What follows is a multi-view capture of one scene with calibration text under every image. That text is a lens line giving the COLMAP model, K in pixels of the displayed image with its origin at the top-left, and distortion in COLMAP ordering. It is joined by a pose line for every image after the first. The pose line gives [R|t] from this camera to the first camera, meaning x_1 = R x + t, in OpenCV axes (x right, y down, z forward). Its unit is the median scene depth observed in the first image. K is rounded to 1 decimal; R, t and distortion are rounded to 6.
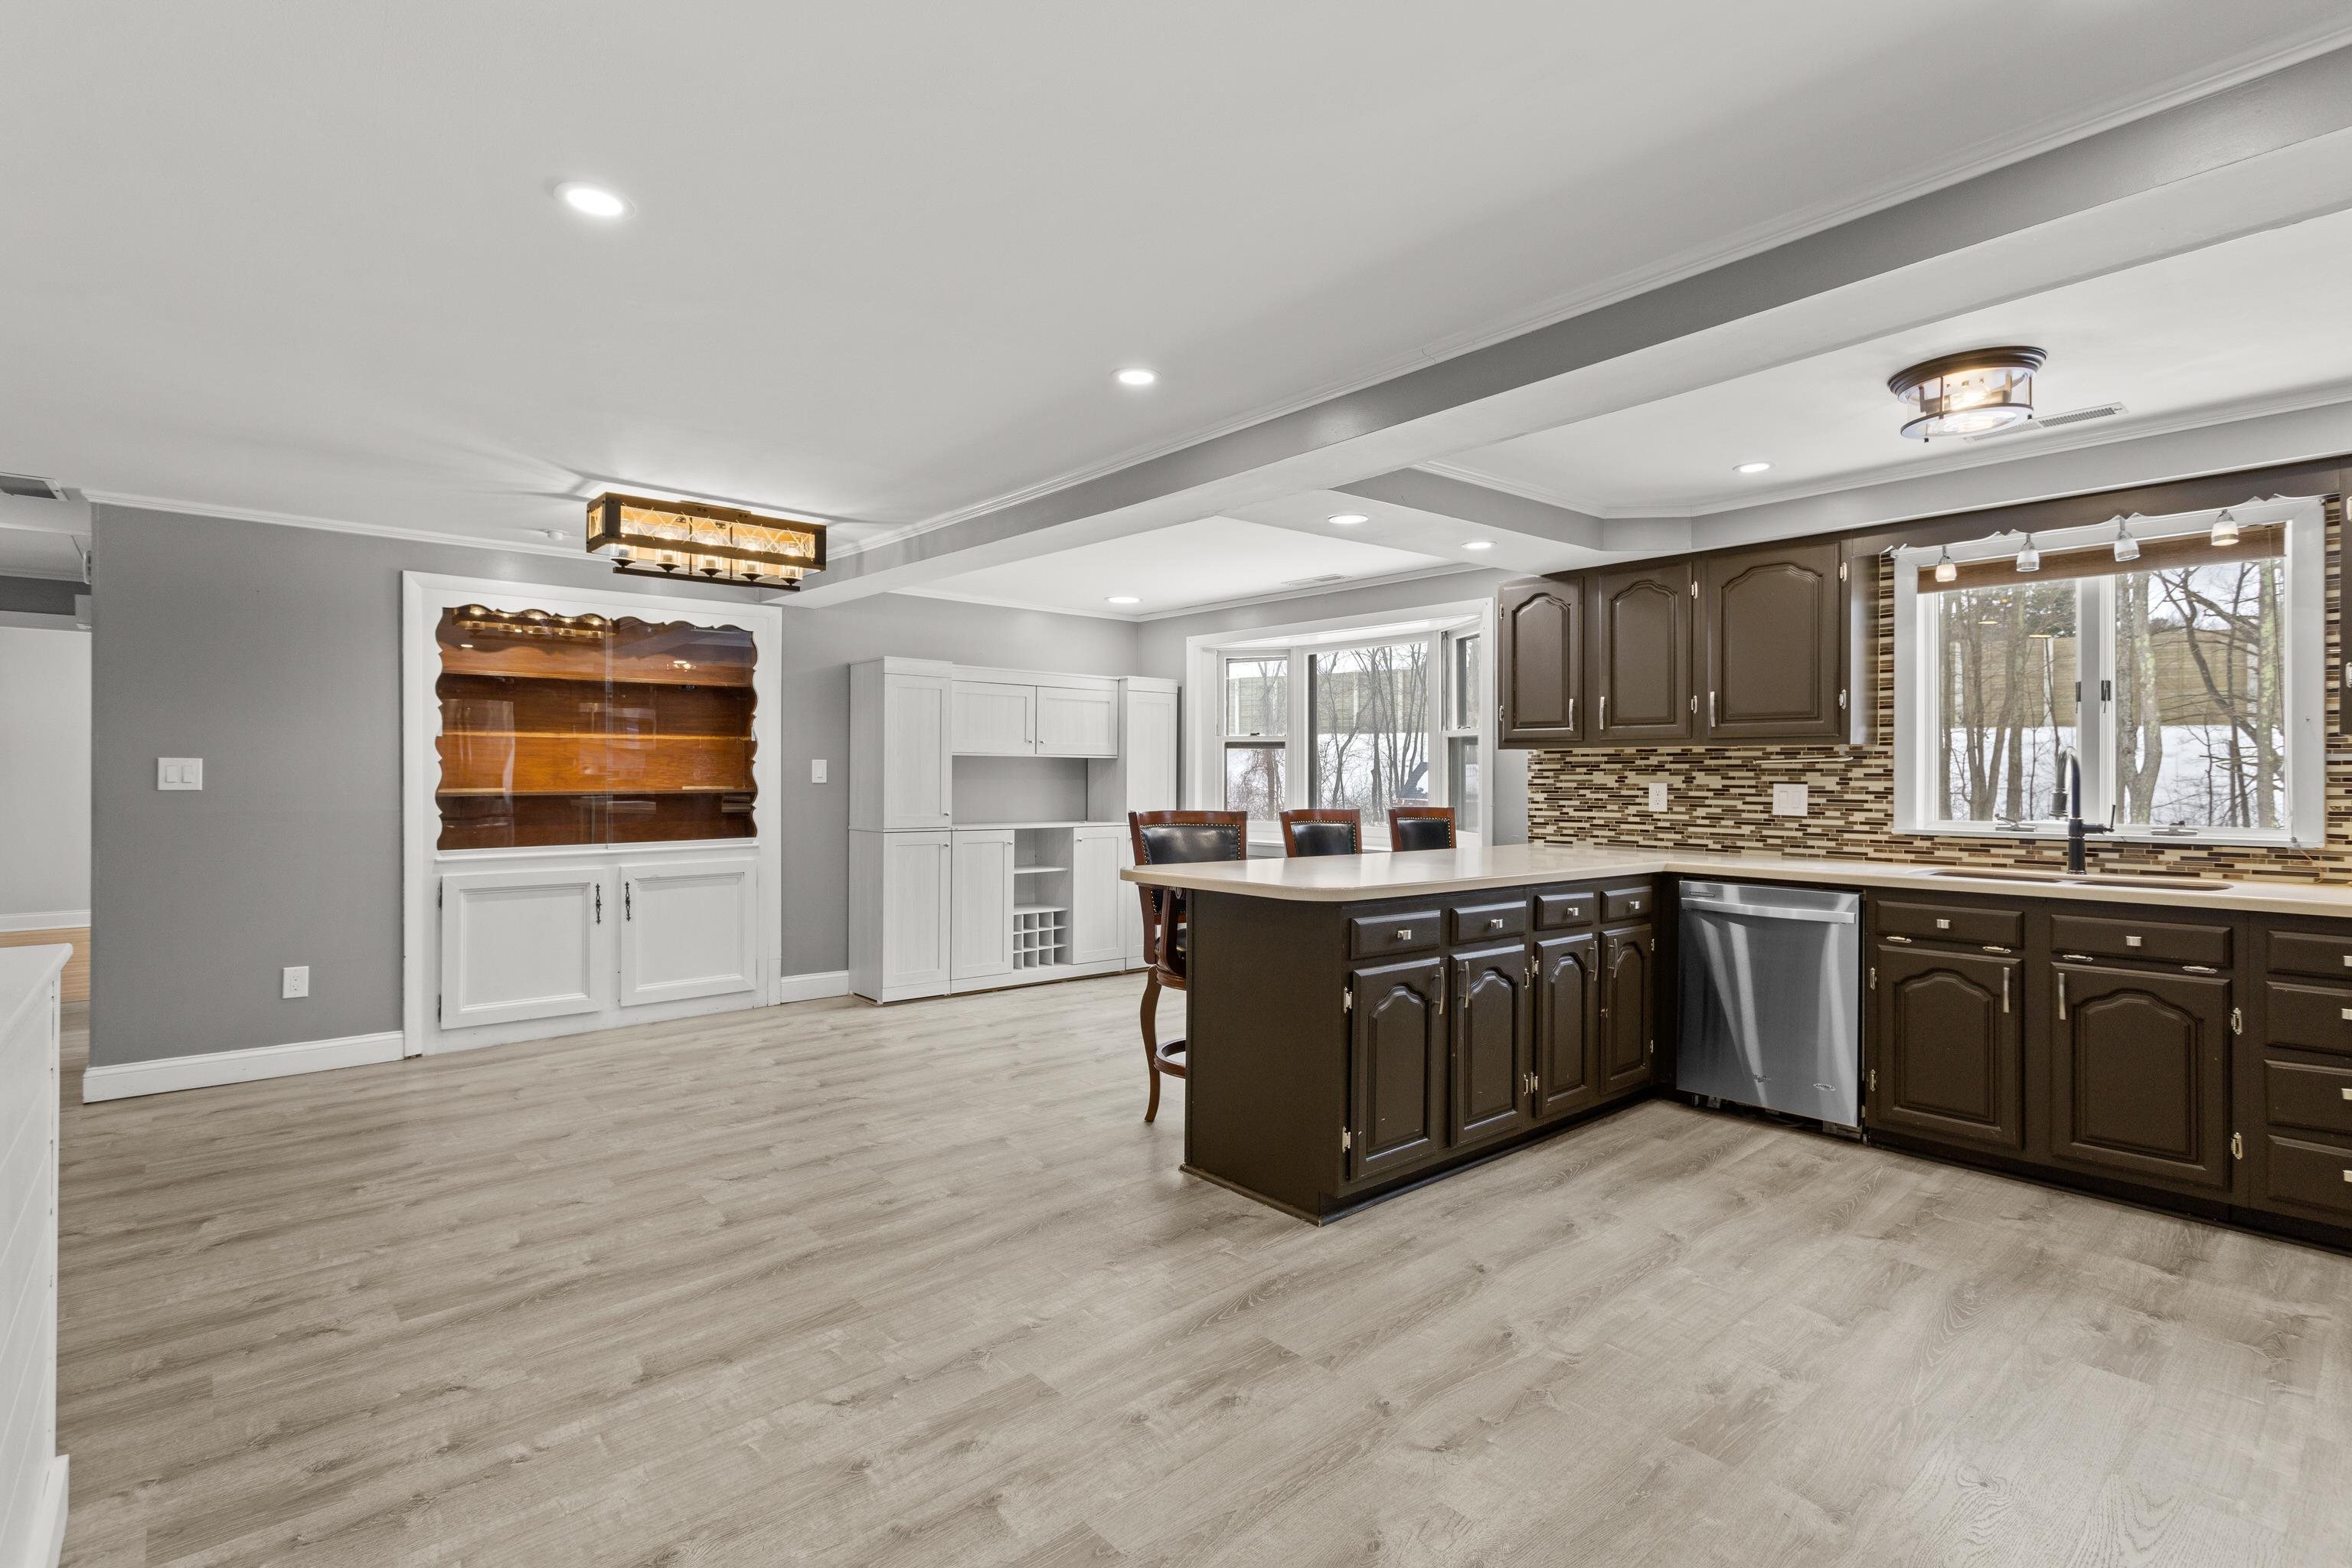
lens RADIAL K [[1114.3, 0, 1184.4], [0, 1114.3, 771.1], [0, 0, 1]] dist [0.000067, 0.000456]
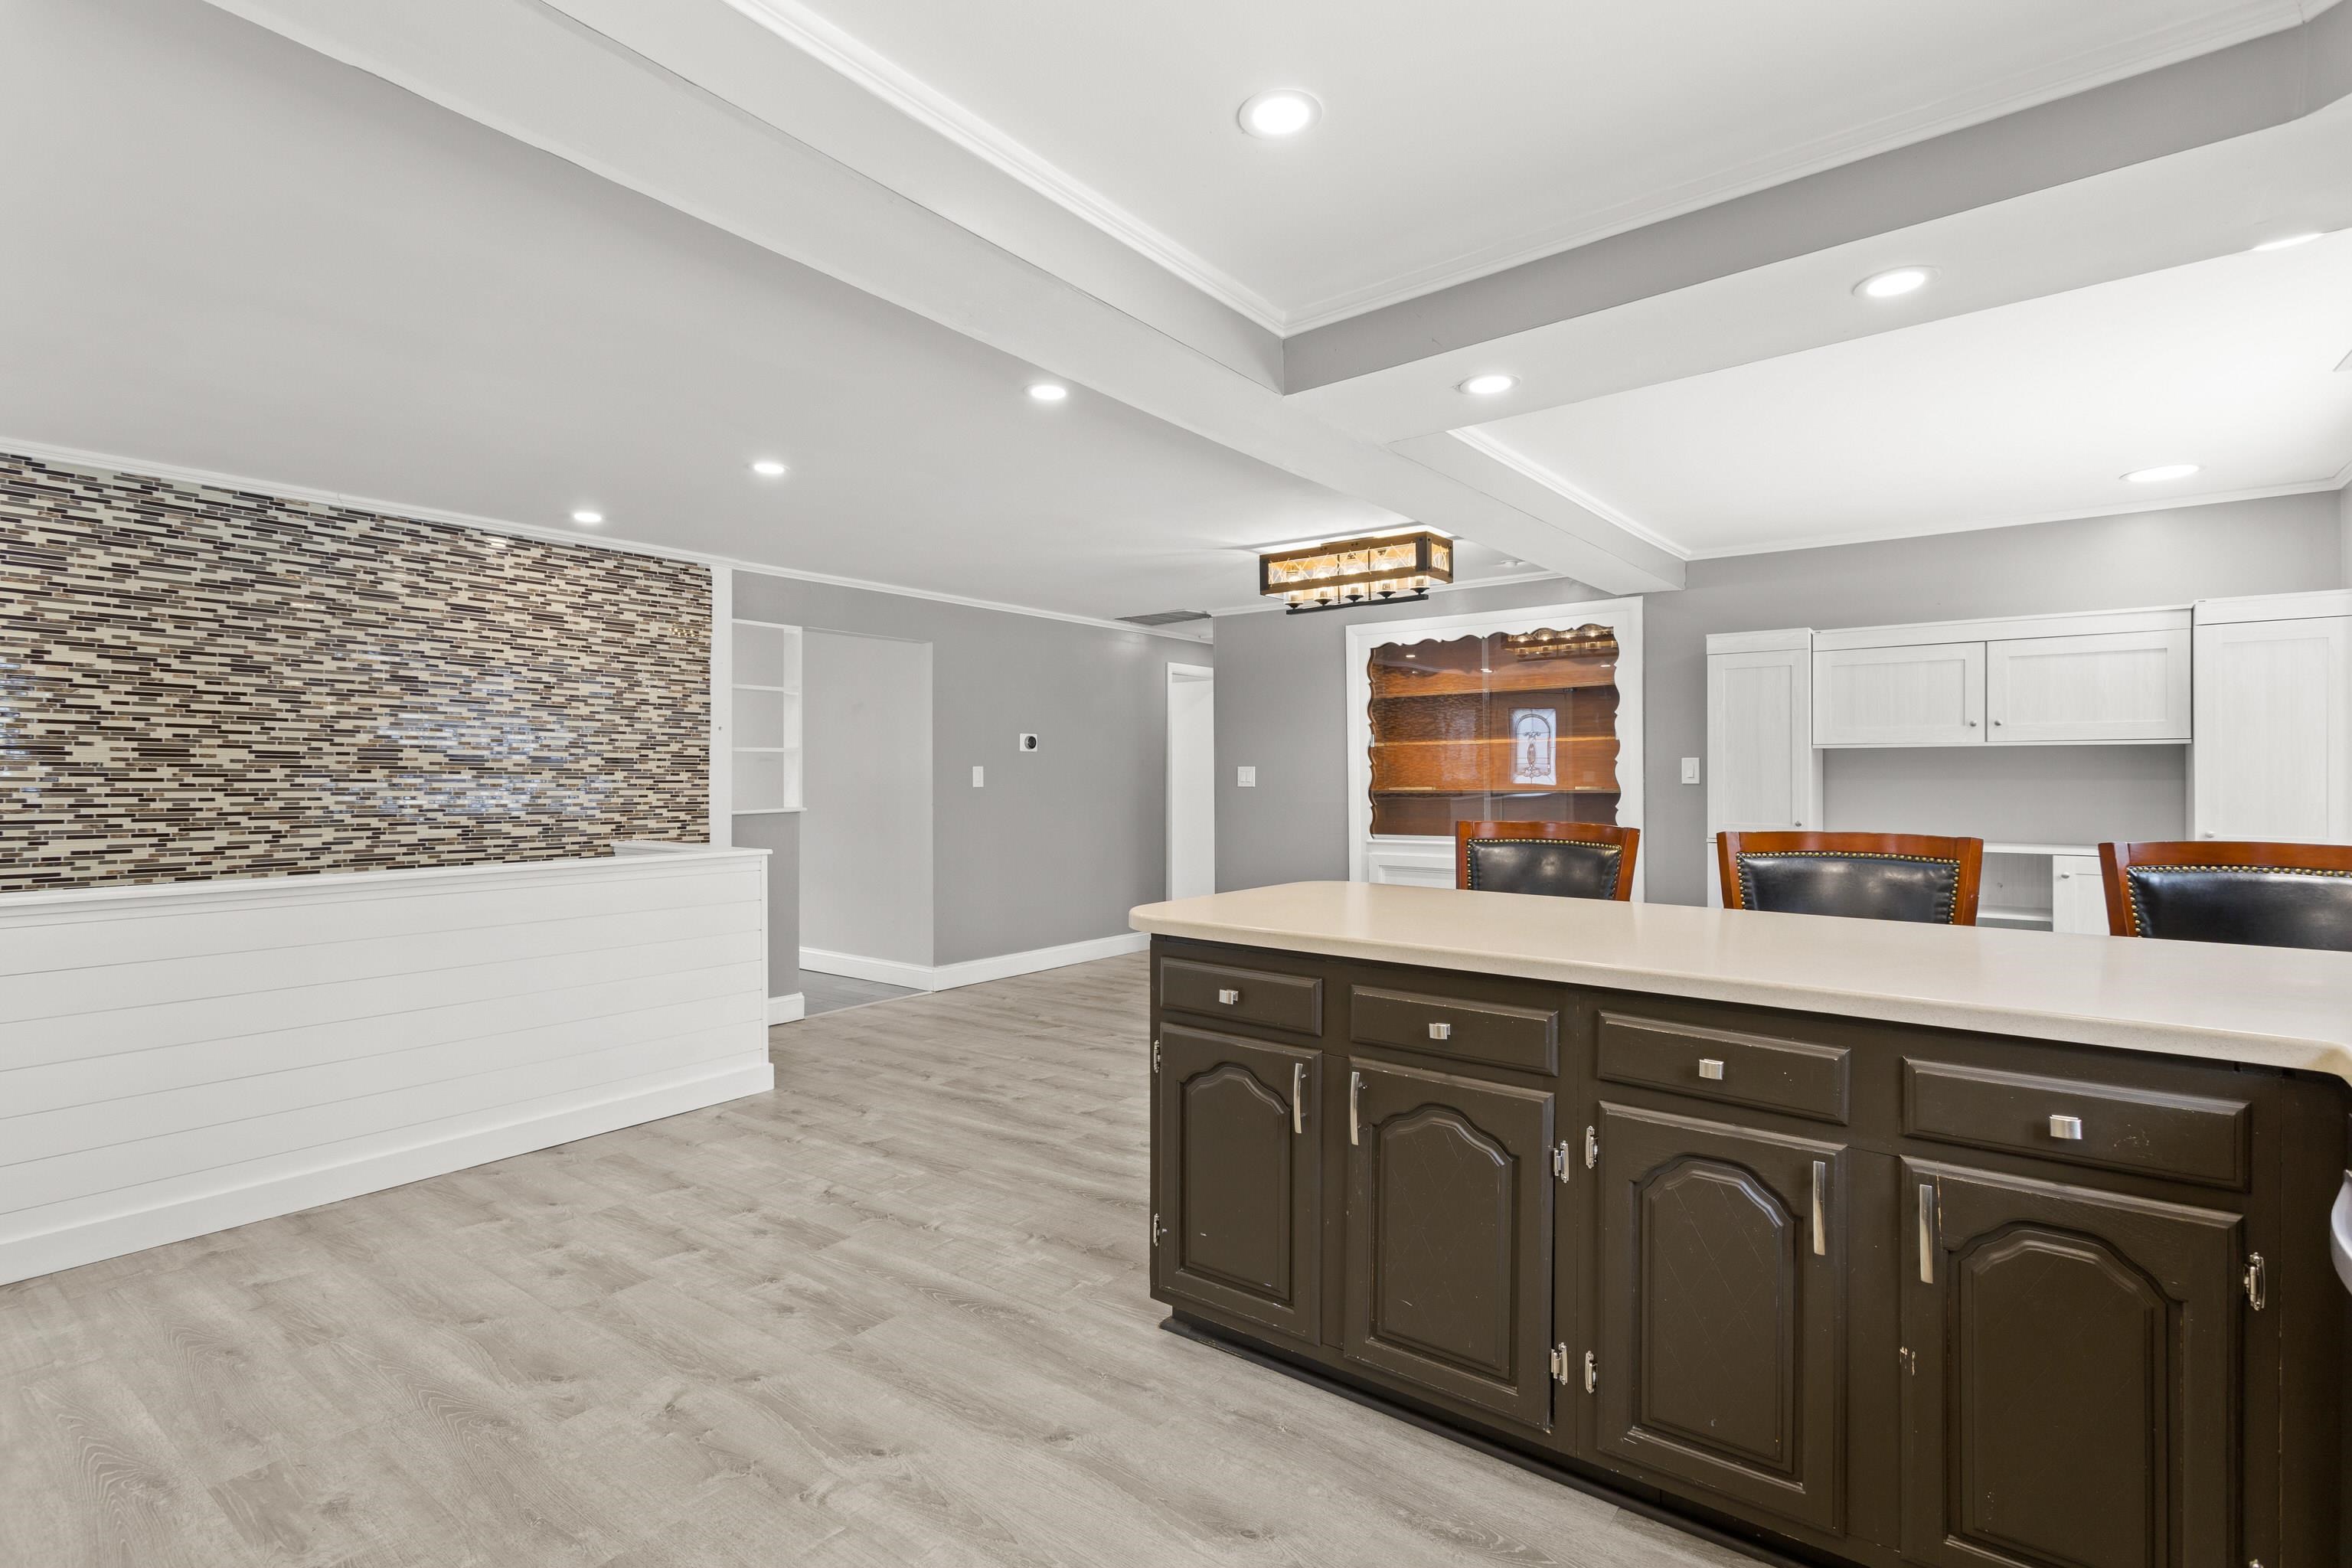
lens RADIAL K [[1110.3, 0, 1187.5], [0, 1110.3, 775.3], [0, 0, 1]] dist [0.001458, 0.001052]
pose [[0.203640, -0.003828, -0.979038, 0.620514], [0.007842, 0.999967, -0.002279, 0.003505], [0.979015, -0.007214, 0.203663, 0.573483]]
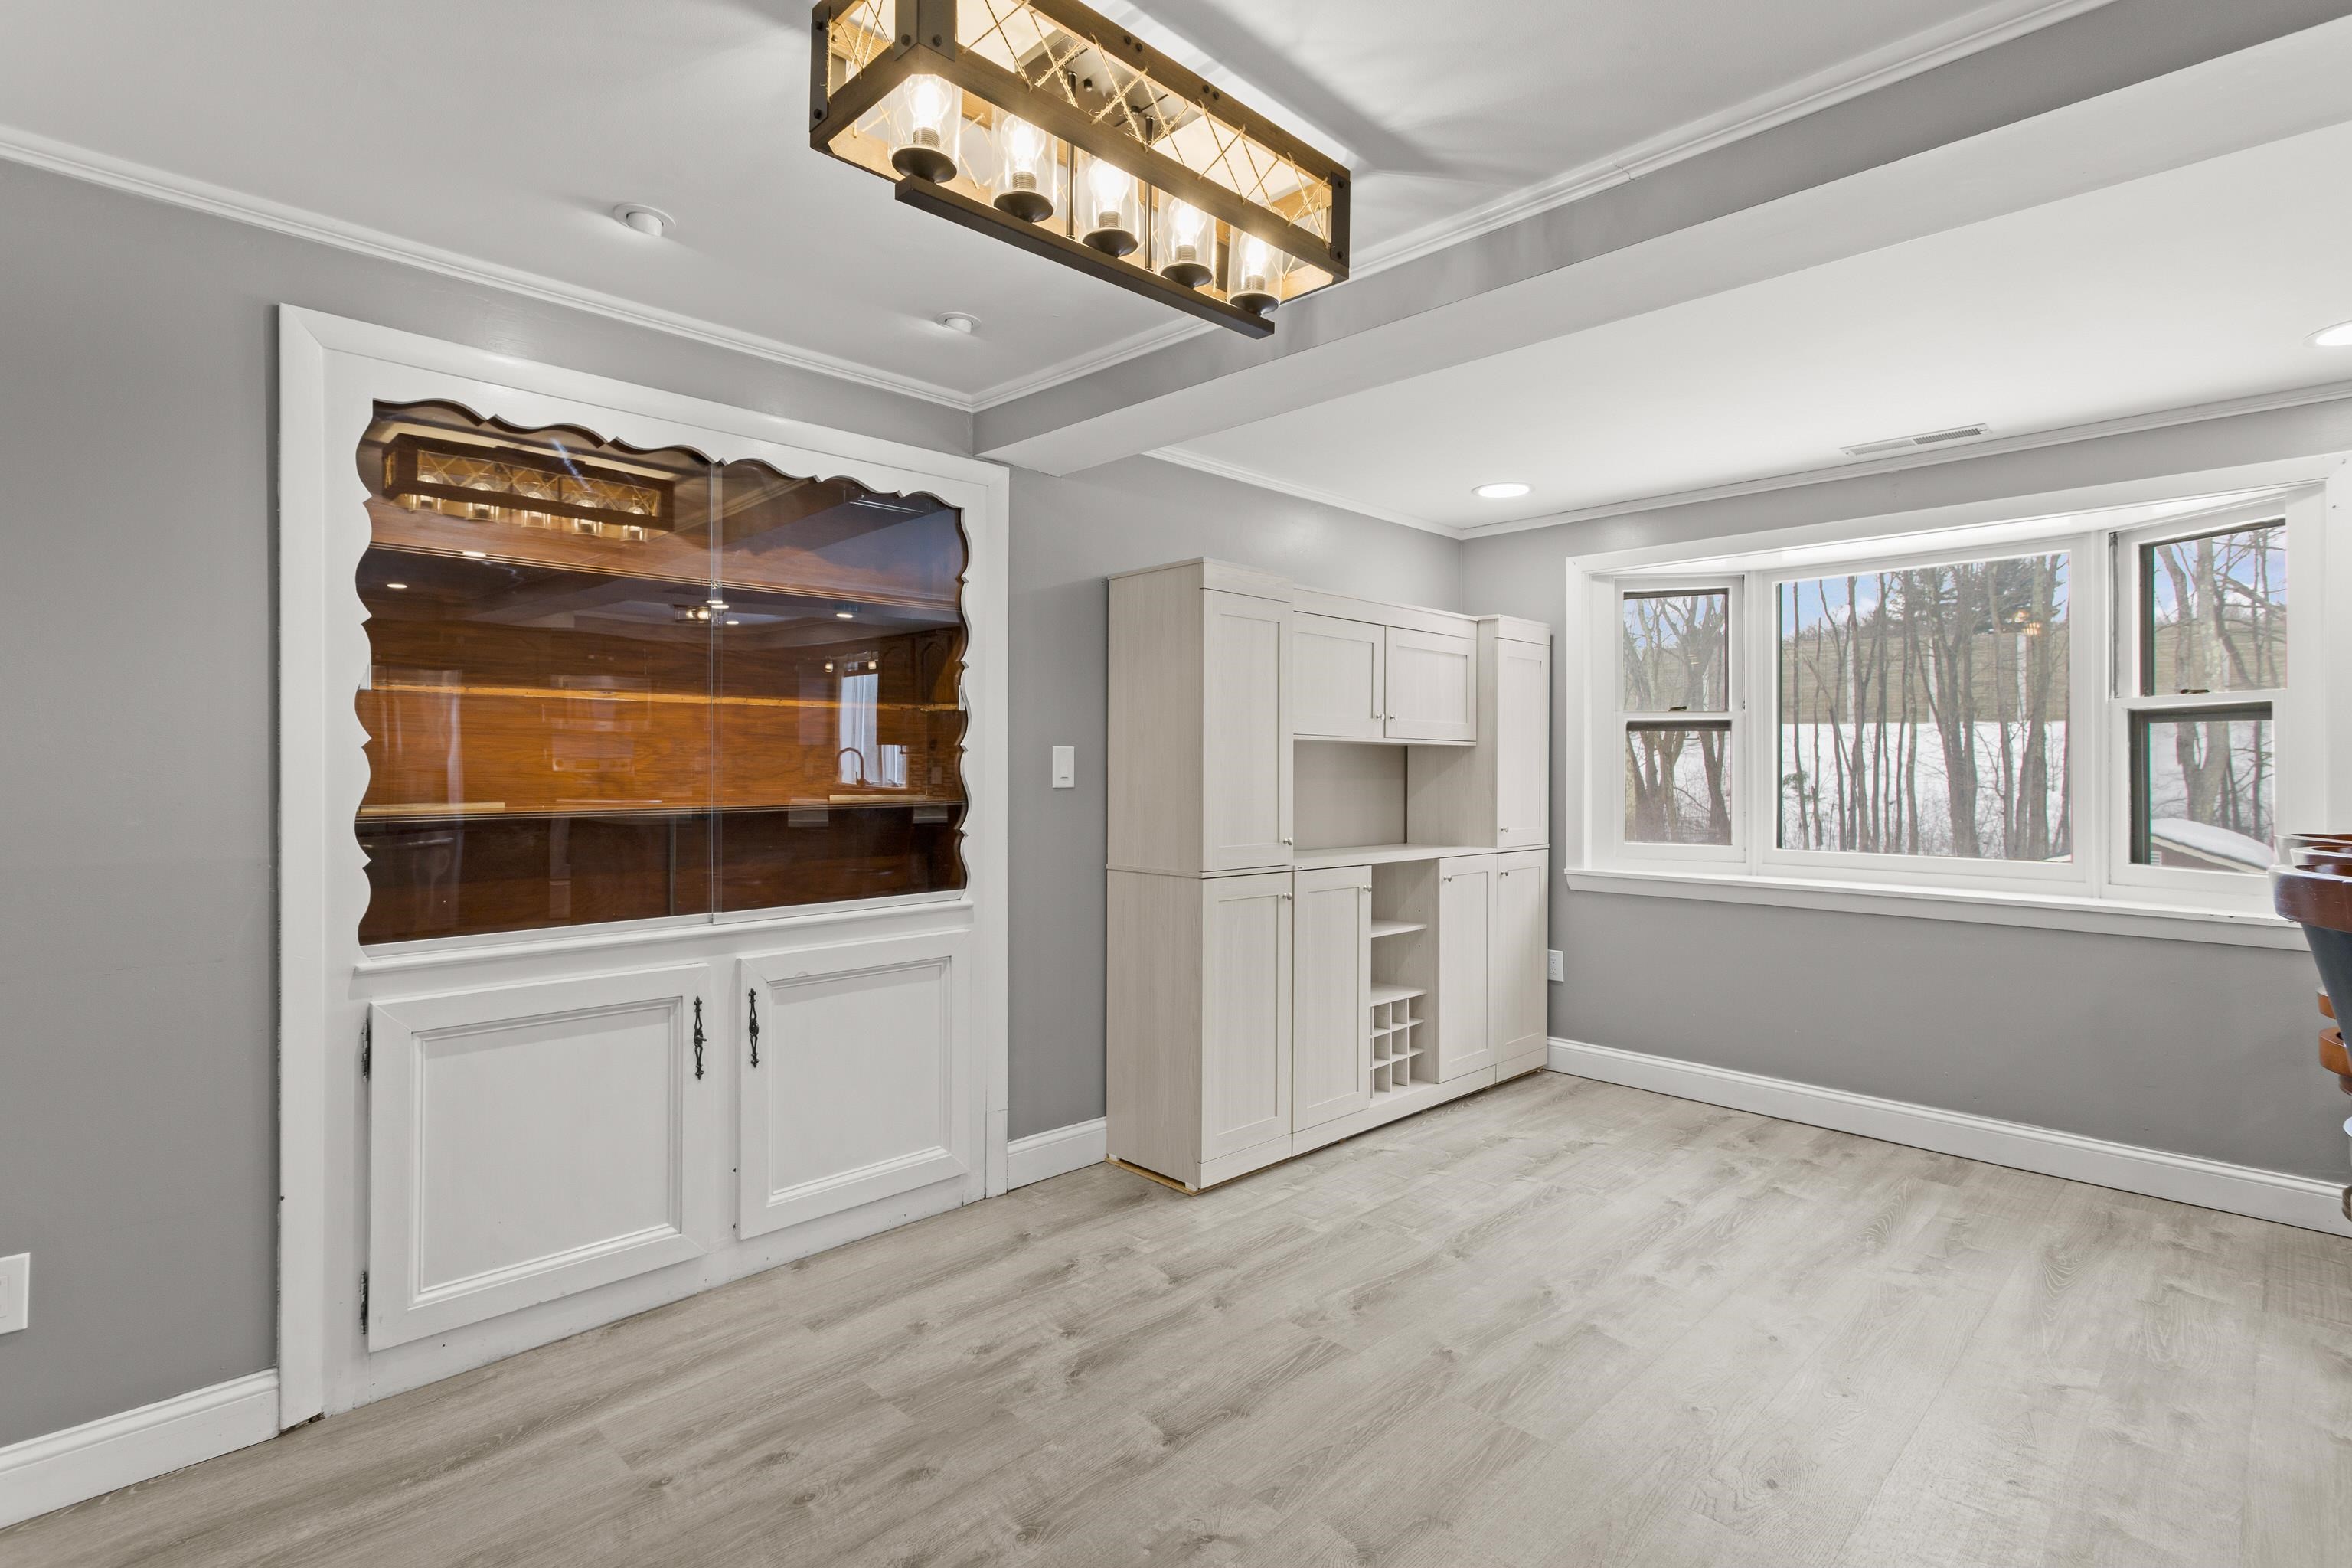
lens RADIAL K [[1116.6, 0, 1181.7], [0, 1116.6, 764.6], [0, 0, 1]] dist [-0.000104, 0.000294]
pose [[0.998279, 0.000129, 0.058651, -0.406052], [-0.000129, 1.000000, 0.000004, -0.001202], [-0.058651, -0.000012, 0.998279, 0.589314]]
